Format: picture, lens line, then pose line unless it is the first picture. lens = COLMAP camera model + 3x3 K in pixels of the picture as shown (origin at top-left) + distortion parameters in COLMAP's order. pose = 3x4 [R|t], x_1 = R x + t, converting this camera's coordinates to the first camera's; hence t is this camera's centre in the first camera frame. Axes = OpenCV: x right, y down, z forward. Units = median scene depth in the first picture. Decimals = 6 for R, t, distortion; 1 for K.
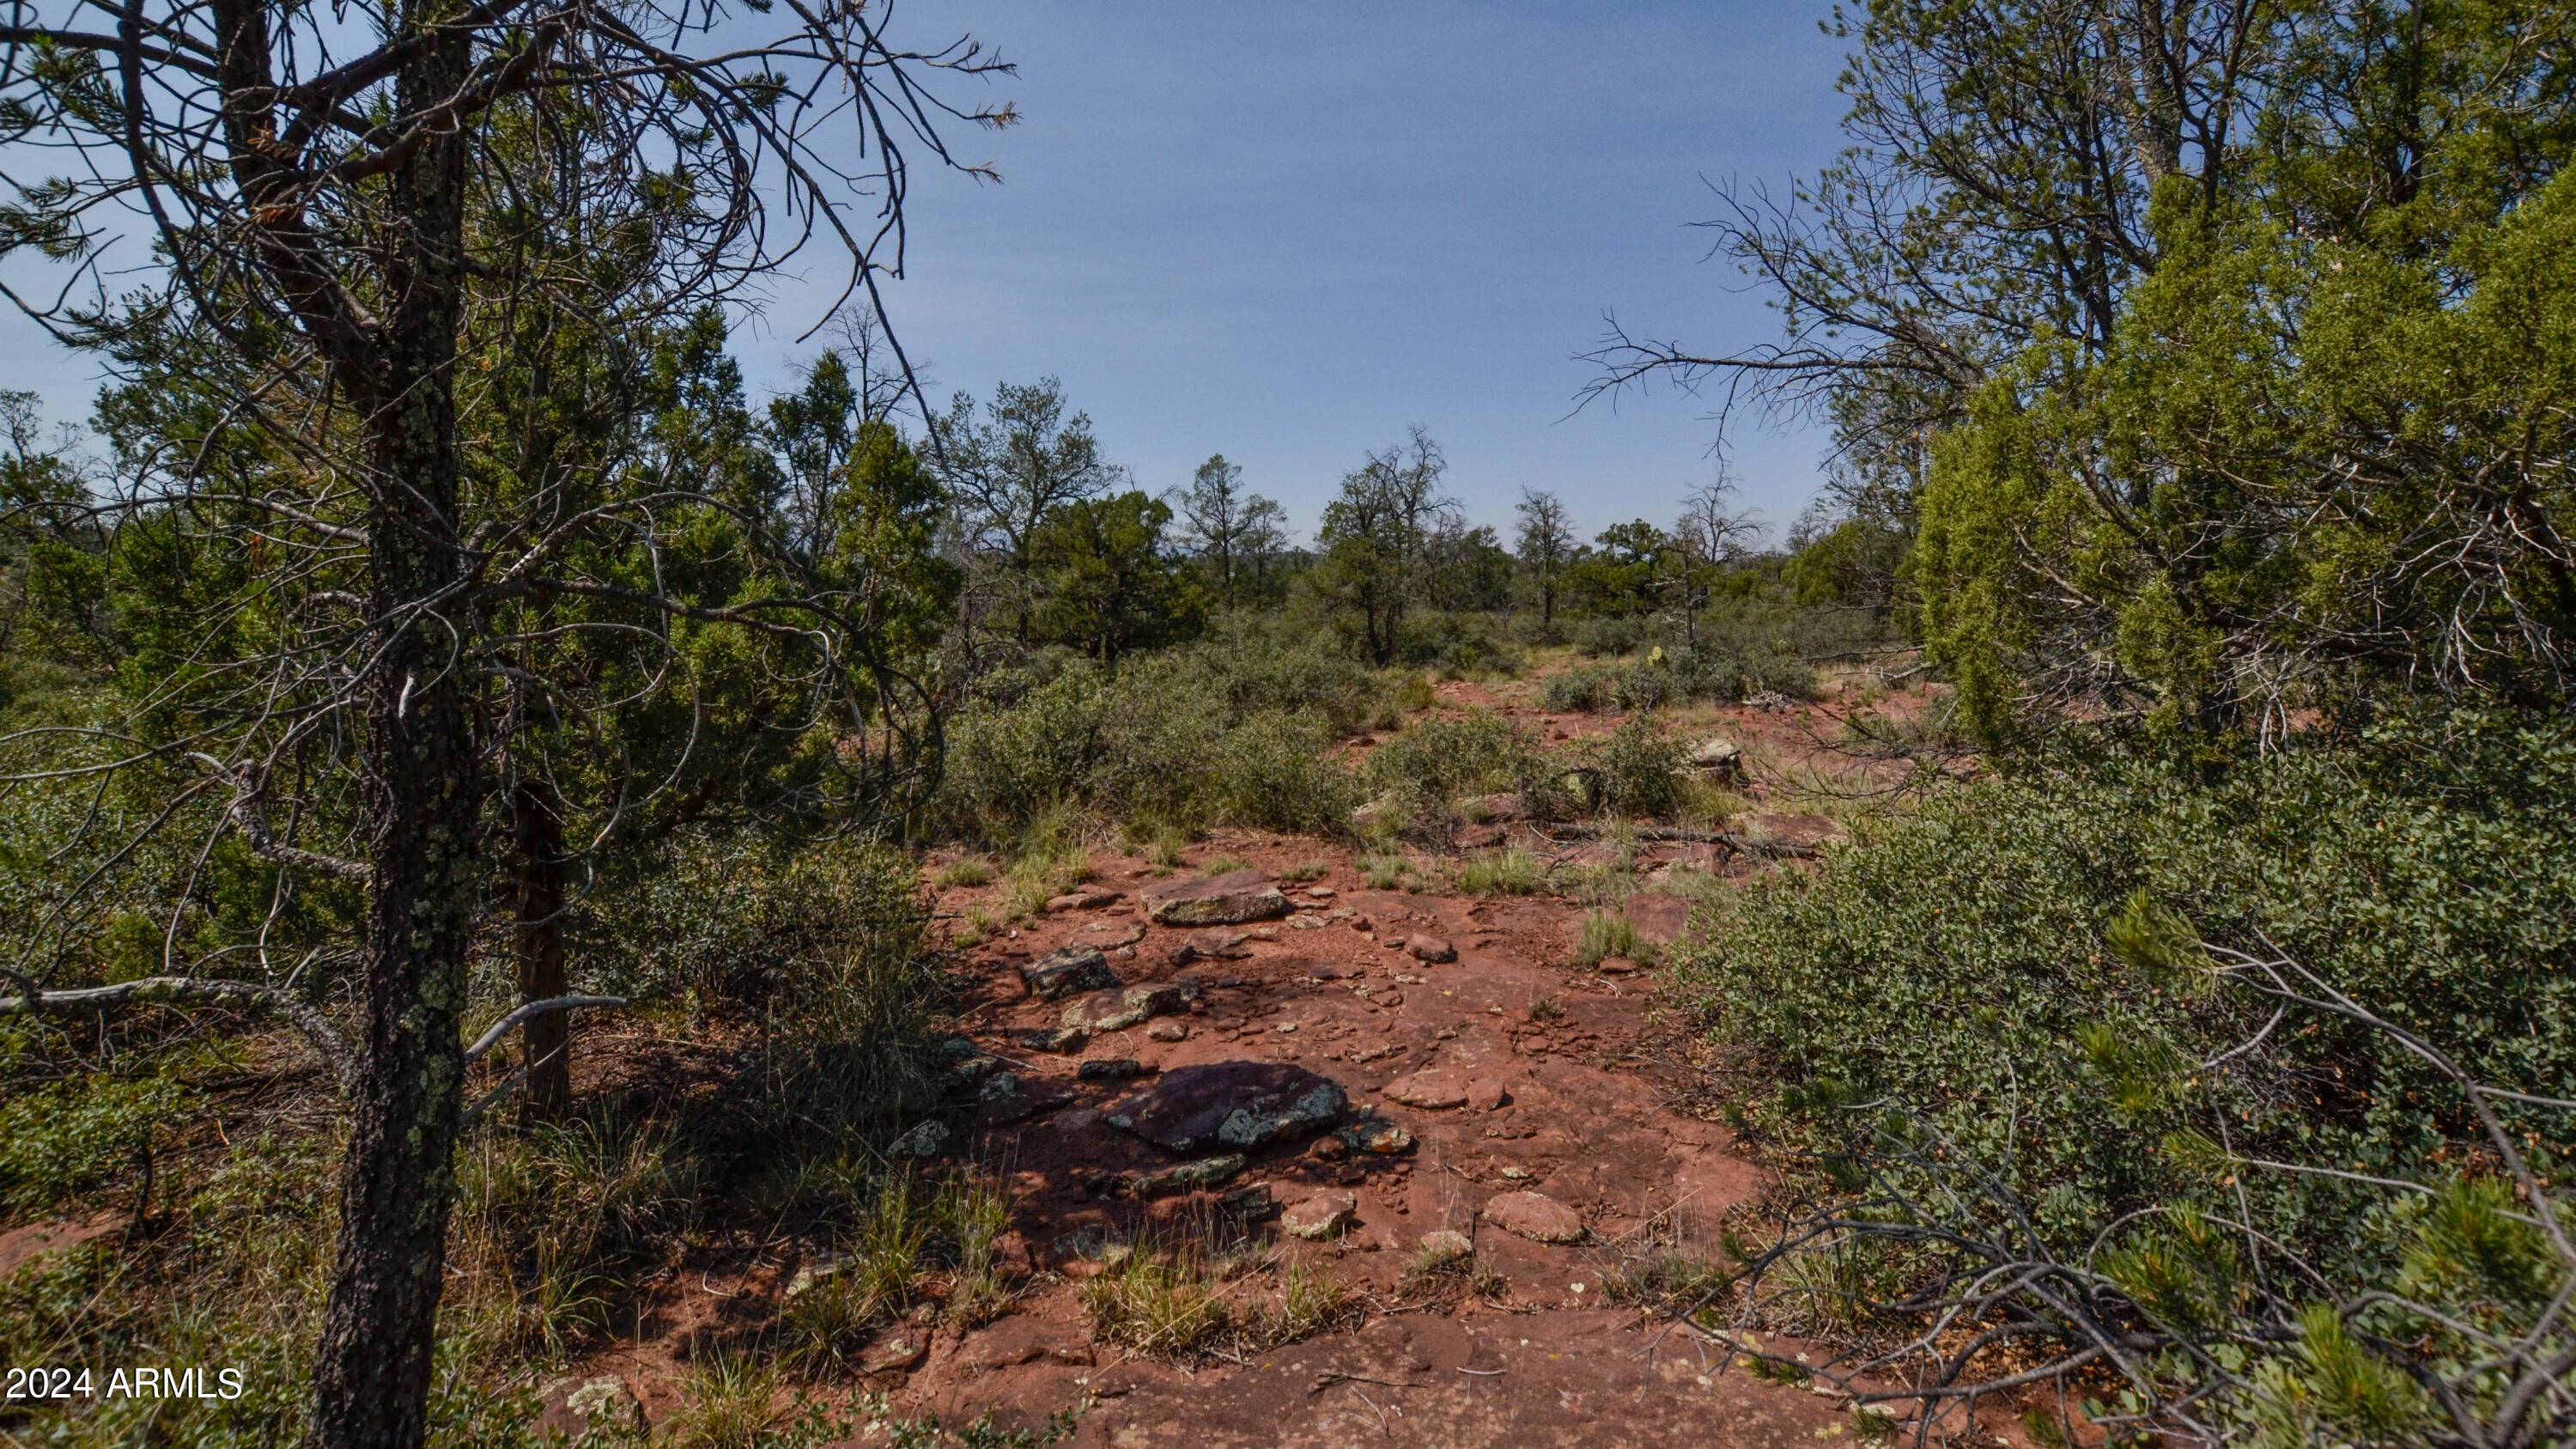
lens RADIAL K [[1141.2, 0, 1286.2], [0, 1141.2, 601.6], [0, 0, 1]] dist [-0.000599, 0.000119]
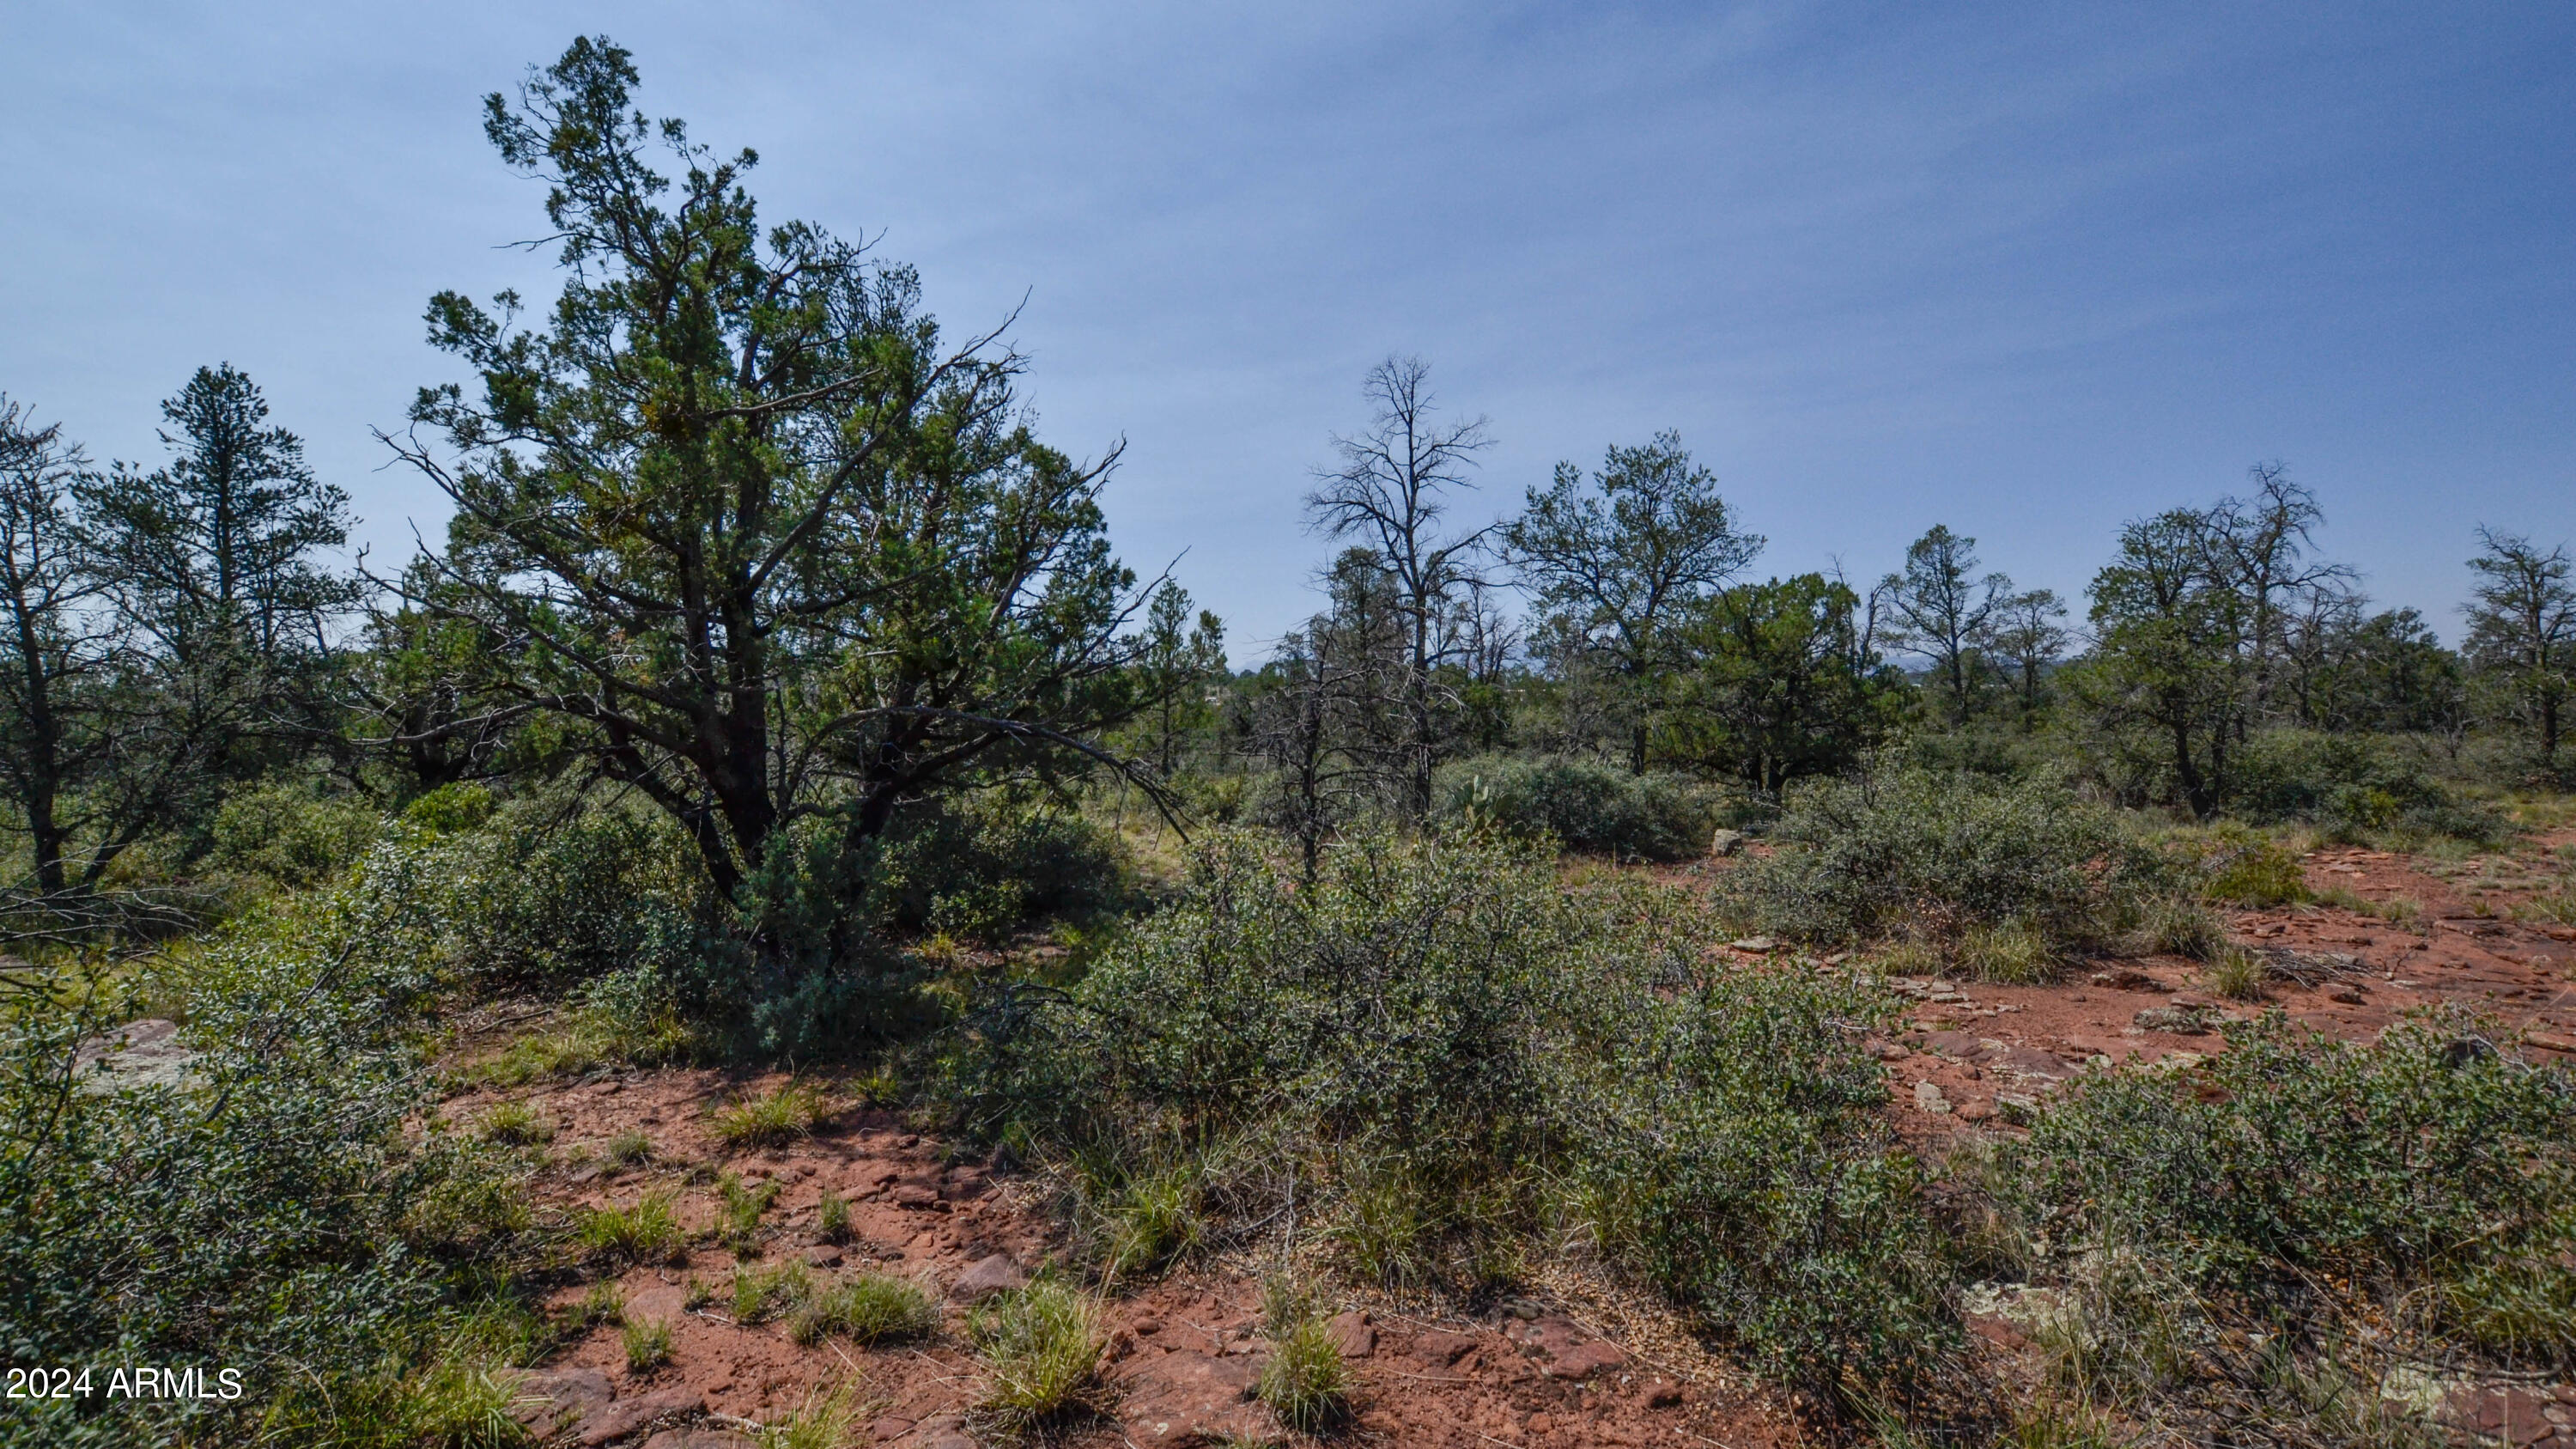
lens RADIAL K [[1169.4, 0, 1288.7], [0, 1169.4, 647.9], [0, 0, 1]] dist [-0.031823, 0.006204]
pose [[0.824757, -0.028566, -0.564765, 0.026008], [-0.004854, 0.998329, -0.057584, 0.001939], [0.565466, 0.050234, 0.823240, 0.167874]]
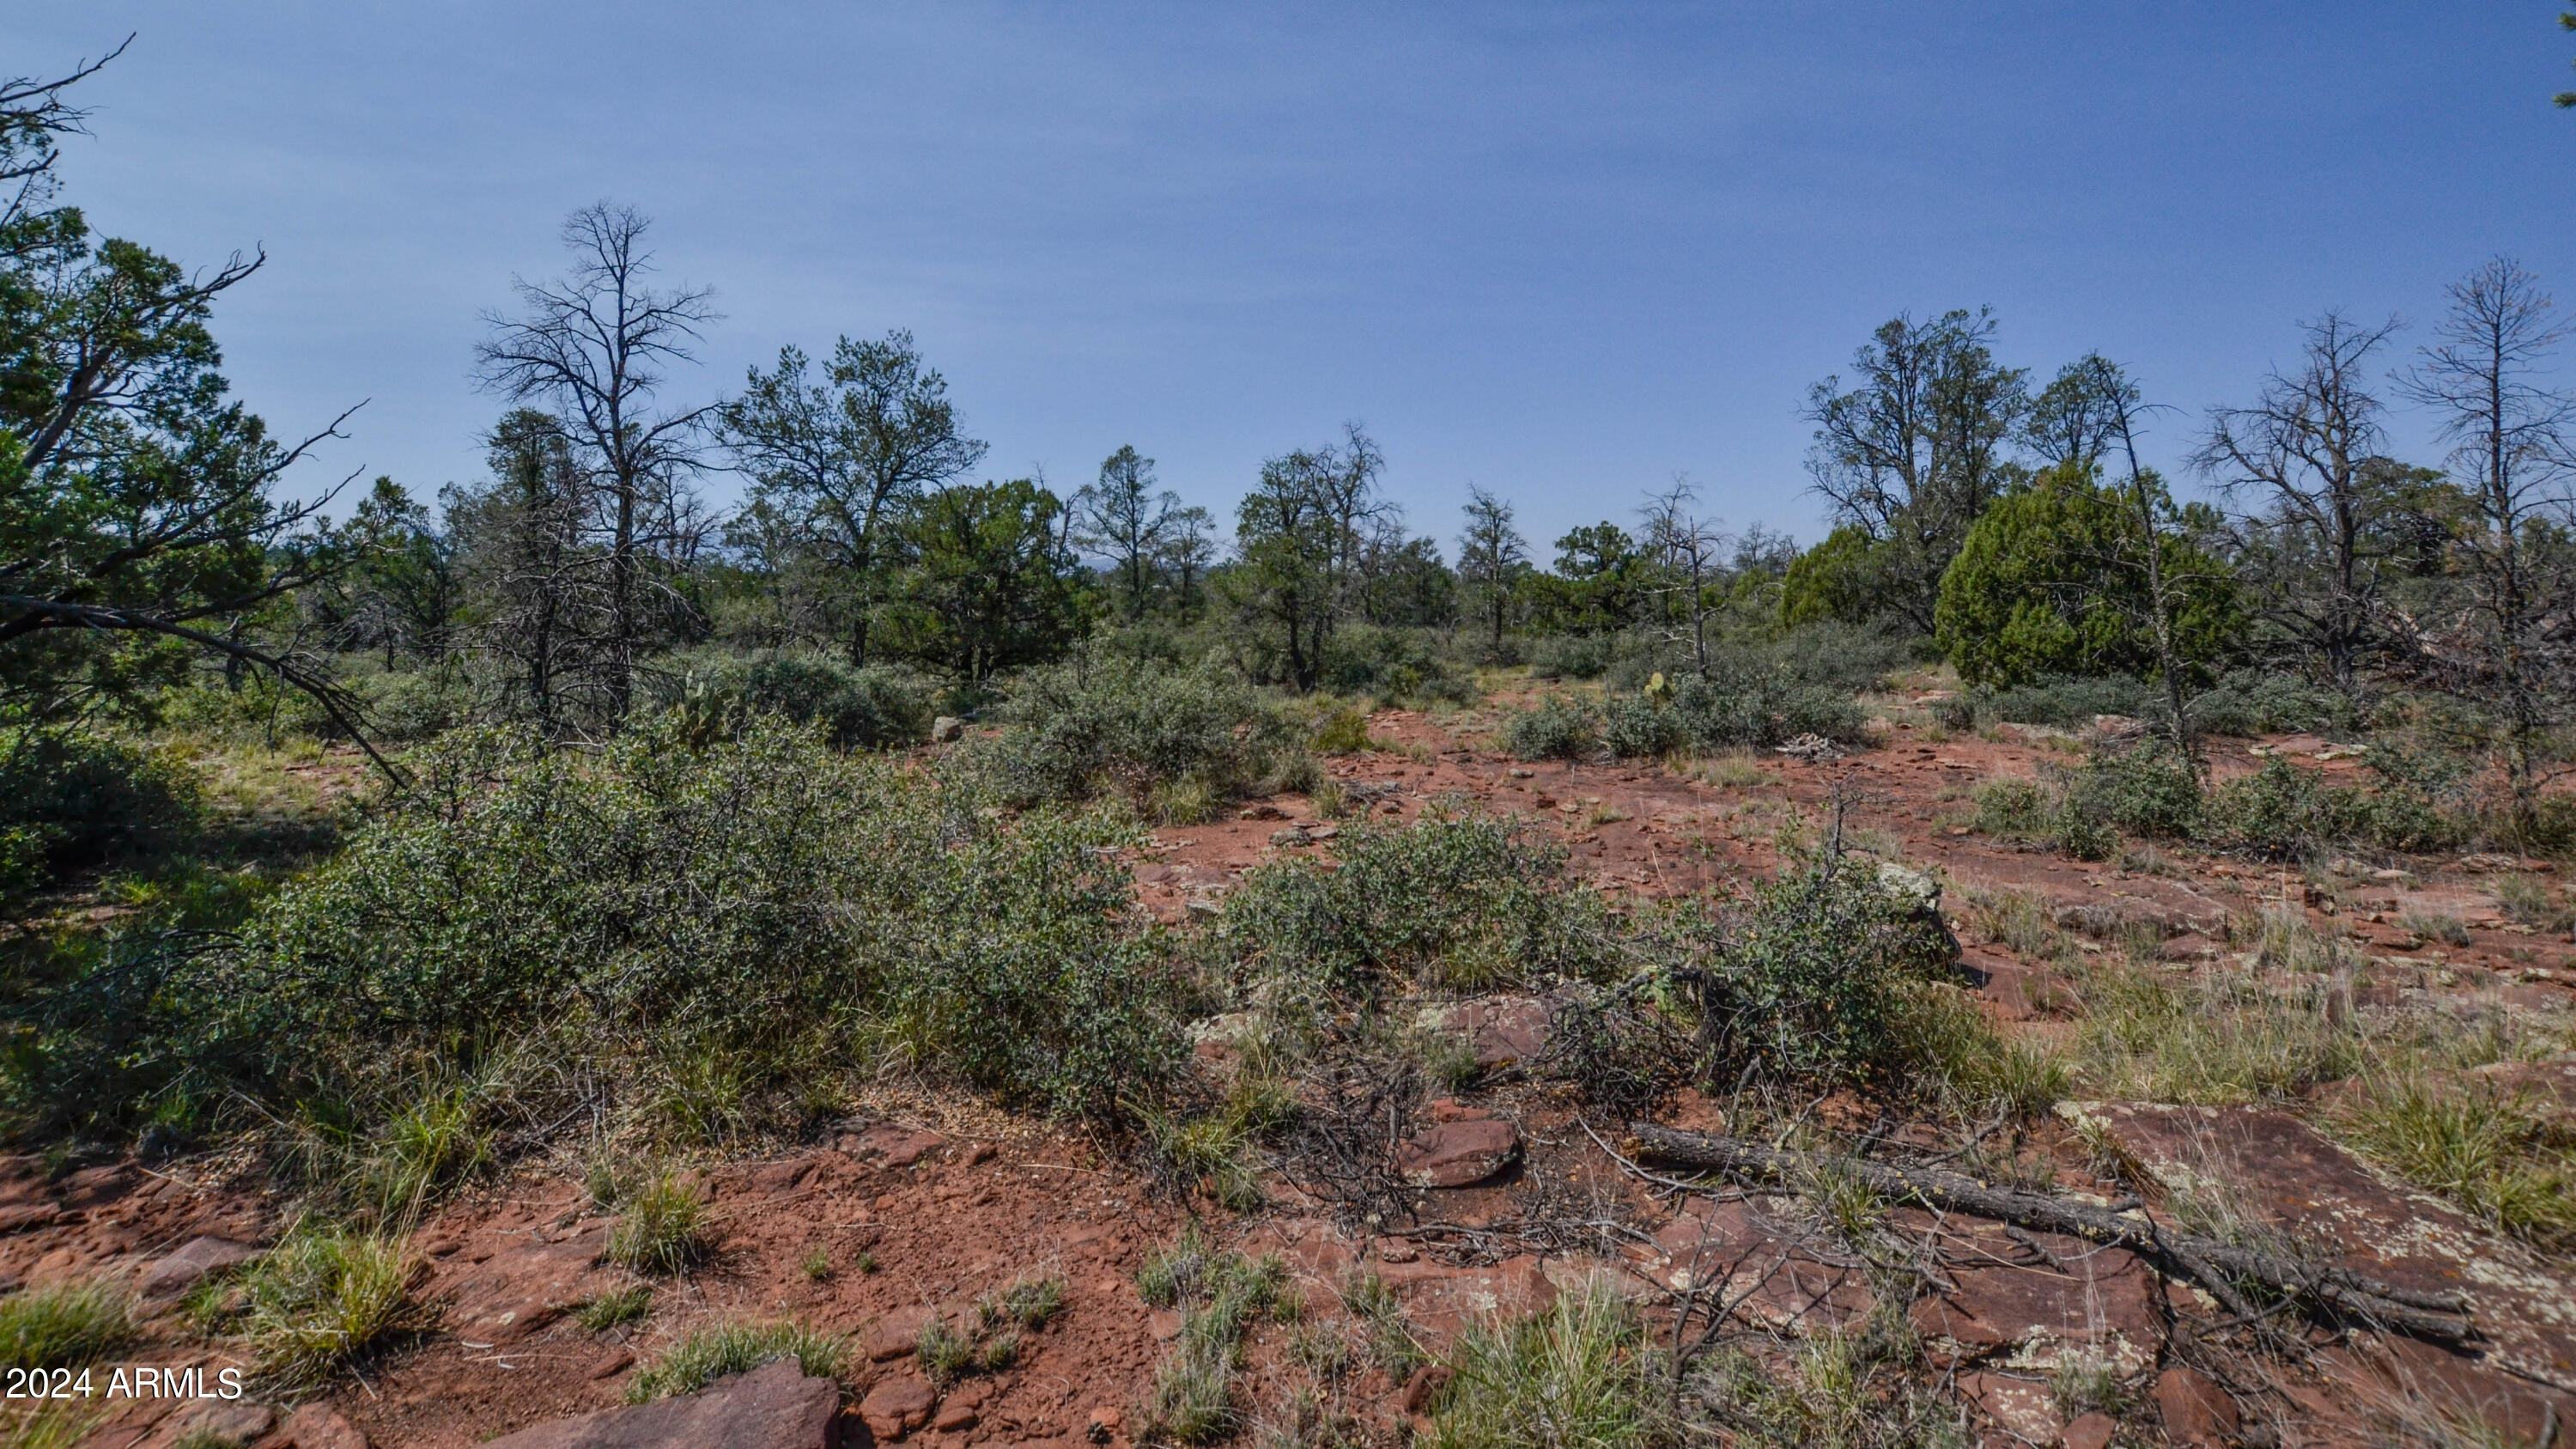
lens RADIAL K [[1167.3, 0, 1288.1], [0, 1167.3, 563.4], [0, 0, 1]] dist [-0.001520, 0.000688]
pose [[0.998218, 0.014416, 0.057907, 0.019763], [-0.011805, 0.998909, -0.045179, 0.002606], [-0.058495, 0.044415, 0.997299, 0.144412]]
